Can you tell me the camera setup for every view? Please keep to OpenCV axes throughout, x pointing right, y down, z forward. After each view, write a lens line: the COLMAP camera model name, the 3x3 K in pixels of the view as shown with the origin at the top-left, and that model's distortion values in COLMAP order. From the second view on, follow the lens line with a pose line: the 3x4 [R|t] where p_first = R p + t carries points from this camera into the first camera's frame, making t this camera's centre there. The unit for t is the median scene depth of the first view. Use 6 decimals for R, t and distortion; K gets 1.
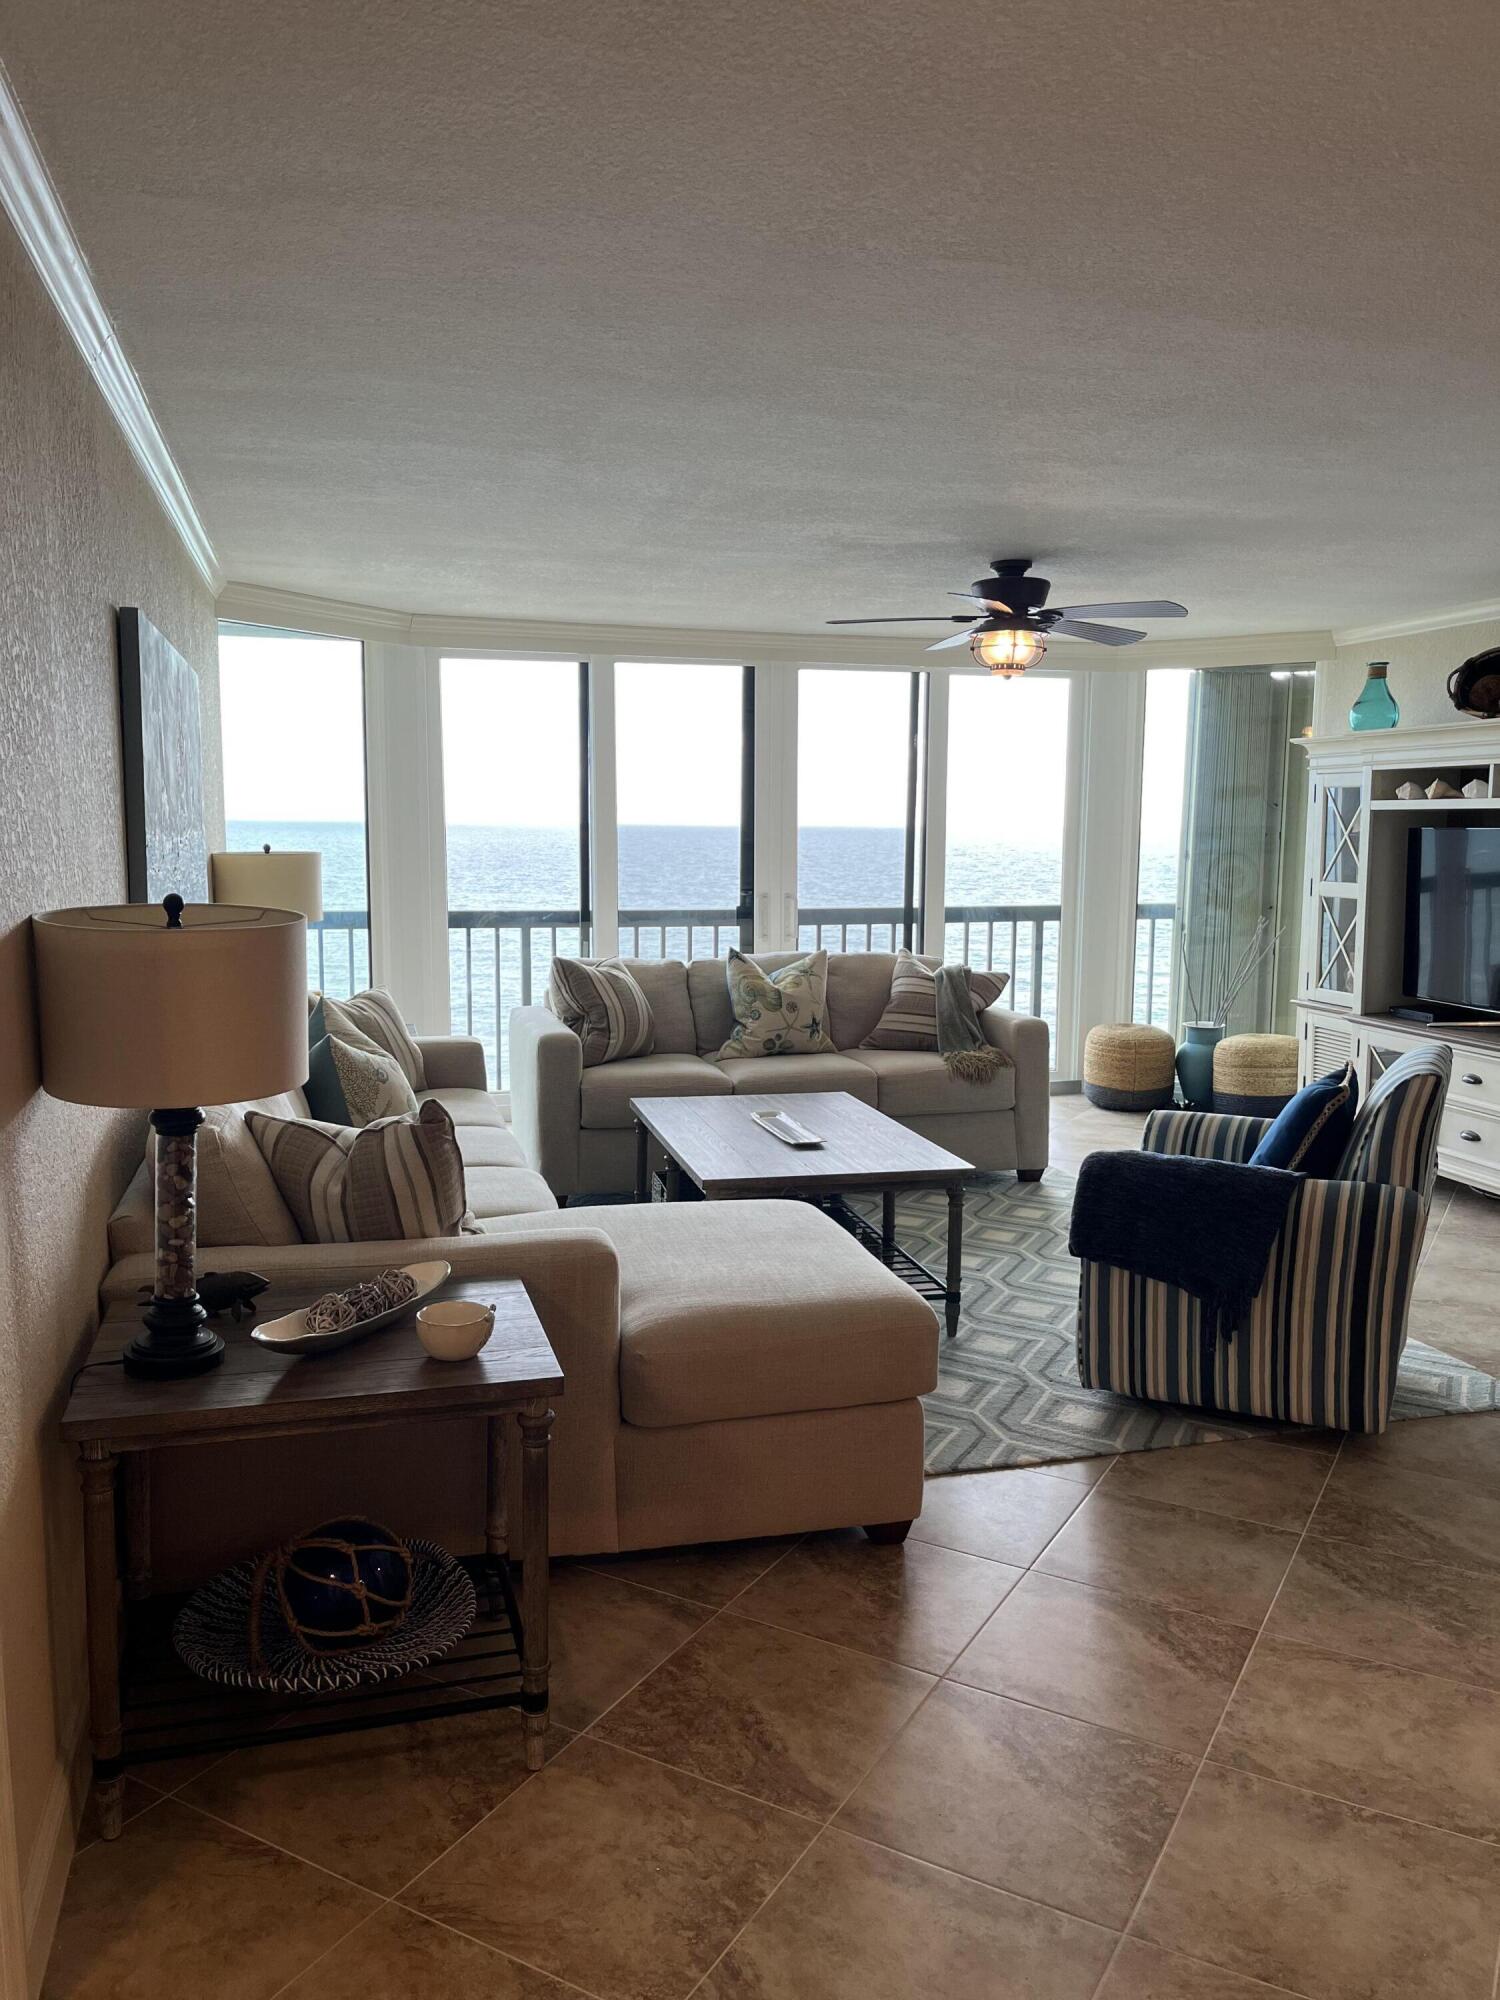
lens RADIAL K [[1512.8, 0, 746.7], [0, 1512.8, 1014.8], [0, 0, 1]] dist [0.071213, -0.103164]
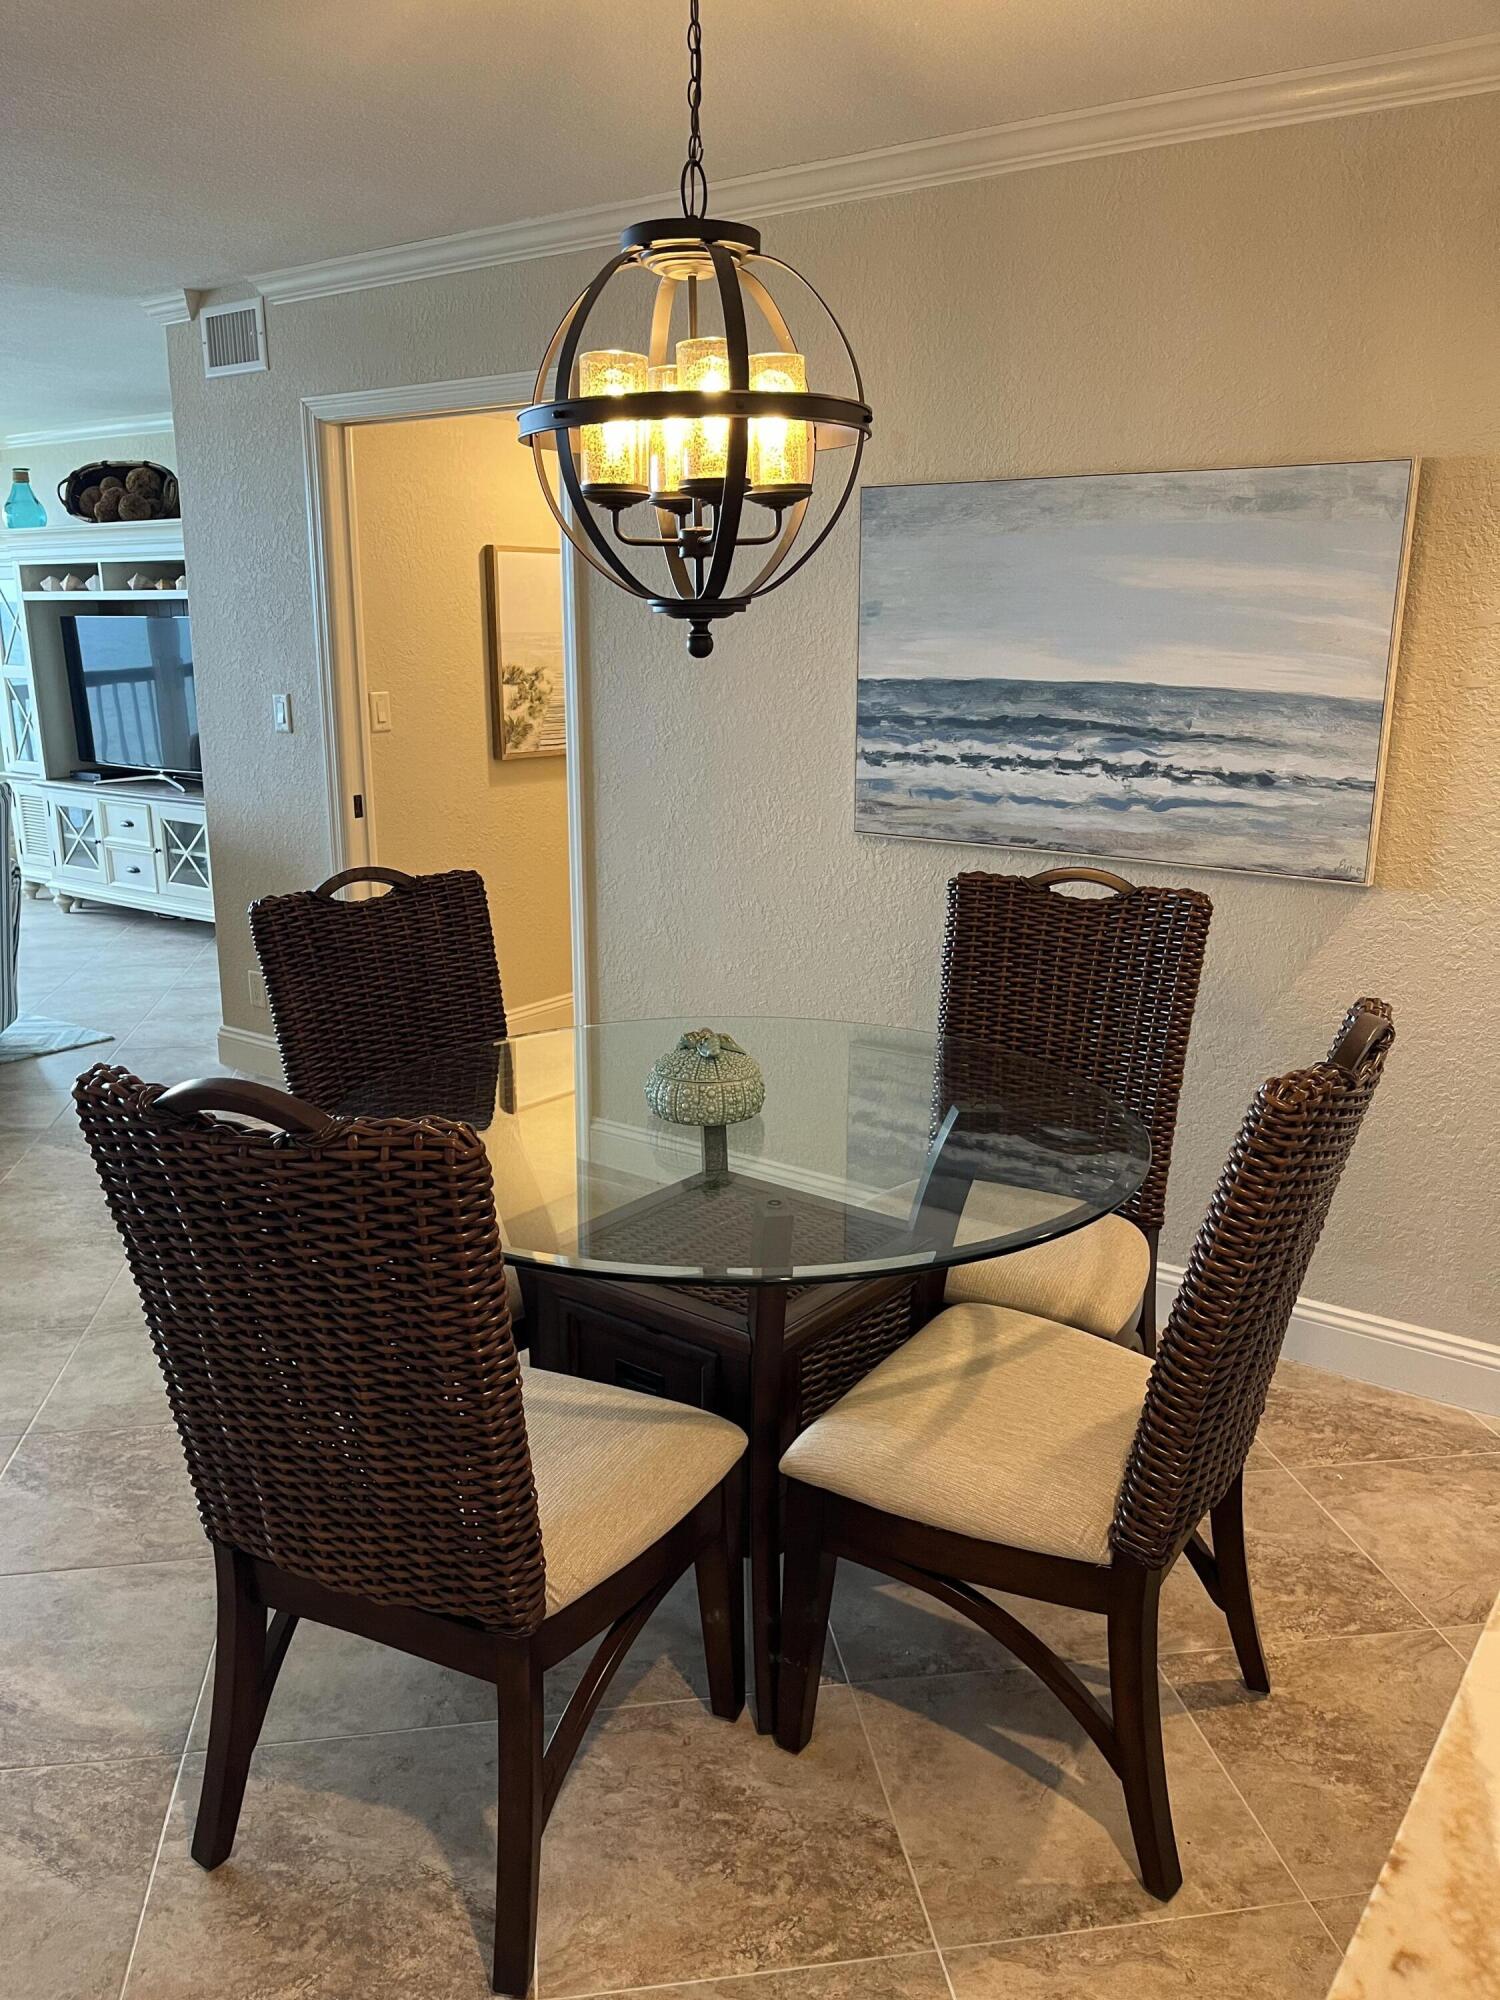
lens RADIAL K [[1512.8, 0, 746.7], [0, 1512.8, 1014.8], [0, 0, 1]] dist [0.071213, -0.103164]
pose [[0.780194, -0.155602, 0.605876, 0.101564], [0.078256, 0.985238, 0.152260, 0.051643], [-0.620623, -0.071379, 0.780853, -0.332298]]
